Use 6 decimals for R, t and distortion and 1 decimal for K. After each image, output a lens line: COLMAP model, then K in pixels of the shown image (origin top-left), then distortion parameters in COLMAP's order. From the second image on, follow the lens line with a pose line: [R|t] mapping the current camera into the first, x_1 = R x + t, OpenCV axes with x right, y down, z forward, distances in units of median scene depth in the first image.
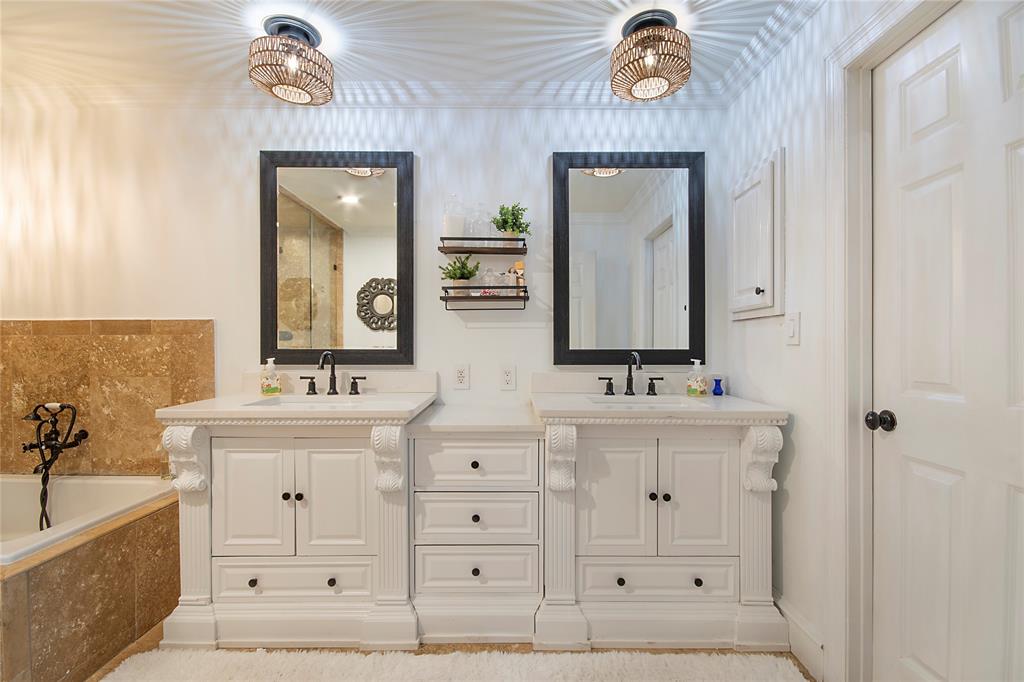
lens RADIAL K [[460.9, 0, 517.4], [0, 460.9, 343.2], [0, 0, 1]] dist [0.000662, -0.000172]
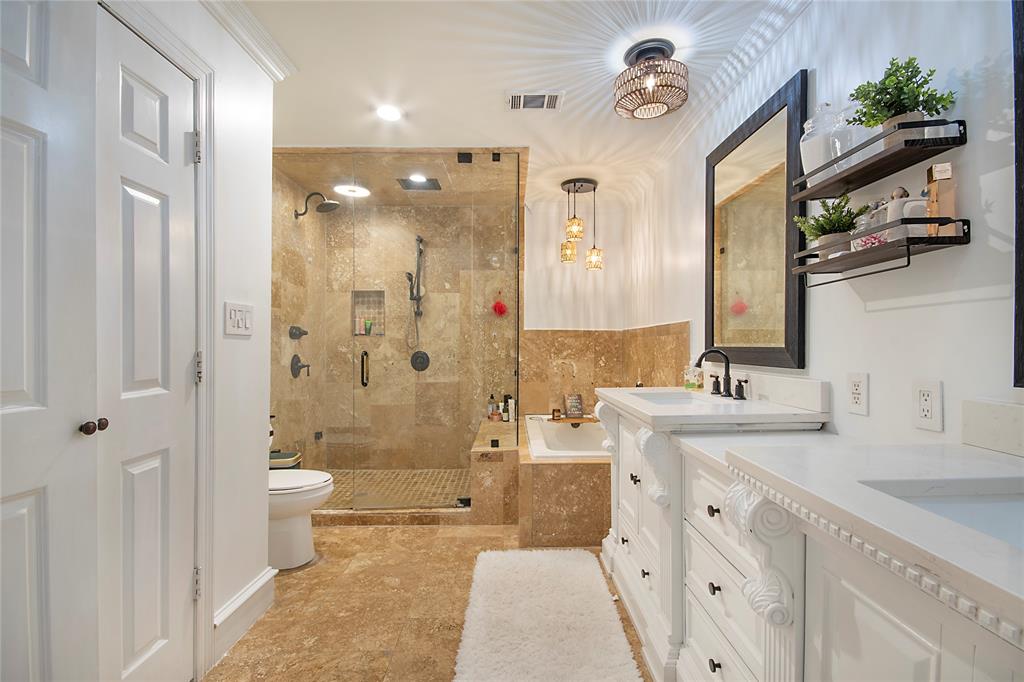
lens RADIAL K [[460.9, 0, 517.4], [0, 460.9, 343.2], [0, 0, 1]] dist [0.000662, -0.000172]
pose [[0.026212, -0.001623, -0.999655, 0.496222], [0.006768, 0.999976, -0.001446, 0.005346], [0.999633, -0.006728, 0.026222, 0.561778]]
